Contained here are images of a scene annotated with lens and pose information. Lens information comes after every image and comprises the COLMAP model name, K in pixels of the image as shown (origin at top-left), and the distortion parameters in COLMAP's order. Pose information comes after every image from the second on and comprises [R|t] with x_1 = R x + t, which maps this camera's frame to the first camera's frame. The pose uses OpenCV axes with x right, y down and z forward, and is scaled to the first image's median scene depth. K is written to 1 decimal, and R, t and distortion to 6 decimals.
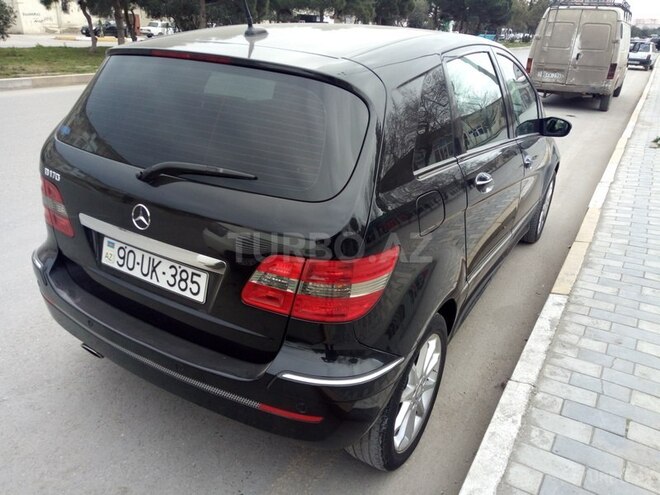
lens RADIAL K [[479.4, 0, 329.4], [0, 479.4, 247.8], [0, 0, 1]] dist [0.027033, -0.027091]
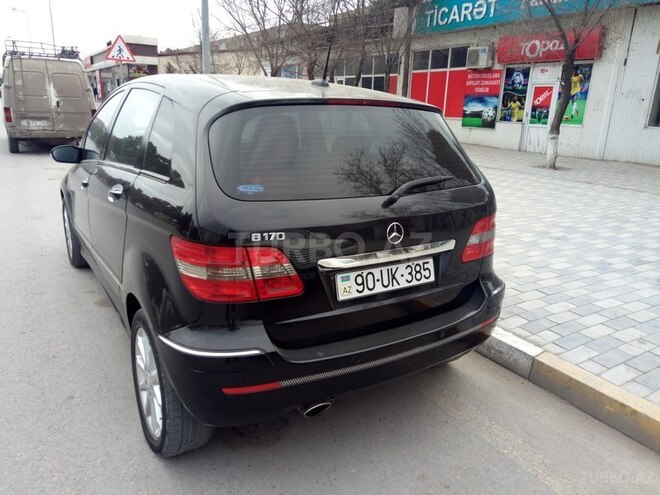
lens RADIAL K [[479.4, 0, 329.5], [0, 479.4, 247.0], [0, 0, 1]] dist [0.027033, -0.027091]
pose [[0.461051, -0.277641, 0.842821, -1.365907], [0.351524, 0.929235, 0.113812, -0.206953], [-0.814778, 0.243799, 0.526022, 0.471000]]
